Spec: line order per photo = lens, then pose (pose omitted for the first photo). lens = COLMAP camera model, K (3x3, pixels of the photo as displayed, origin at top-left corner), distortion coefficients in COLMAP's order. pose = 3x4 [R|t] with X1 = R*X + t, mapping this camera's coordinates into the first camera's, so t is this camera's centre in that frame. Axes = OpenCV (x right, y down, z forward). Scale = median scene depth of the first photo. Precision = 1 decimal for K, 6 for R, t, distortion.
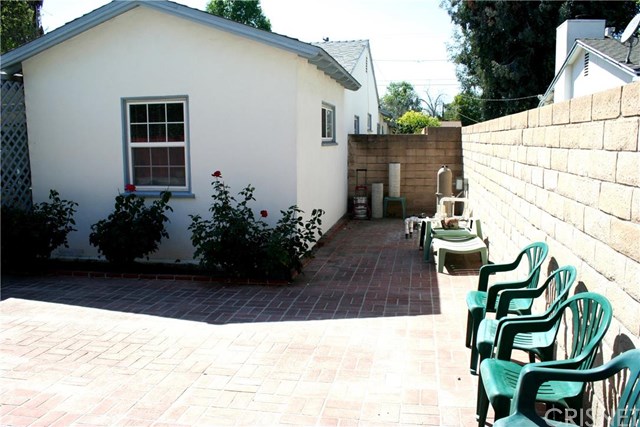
lens RADIAL K [[549.6, 0, 320.0], [0, 549.6, 213.5], [0, 0, 1]] dist [-0.107537, 0.091266]
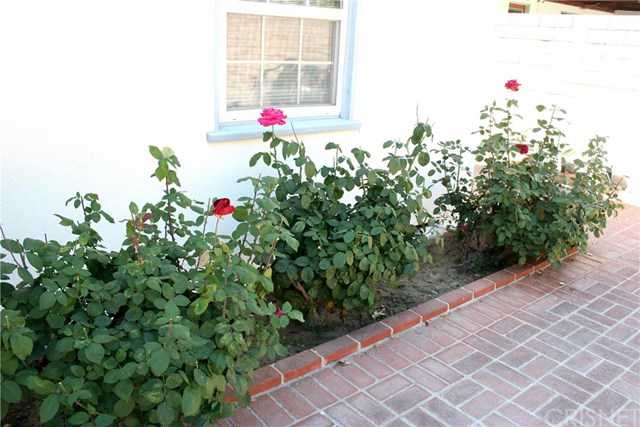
lens RADIAL K [[544.9, 0, 319.9], [0, 544.9, 220.8], [0, 0, 1]] dist [-0.134577, 0.119154]
pose [[0.640629, -0.222216, 0.734993, -0.757376], [0.038688, 0.965334, 0.258136, -0.091420], [-0.766876, -0.136934, 0.627017, 0.848075]]
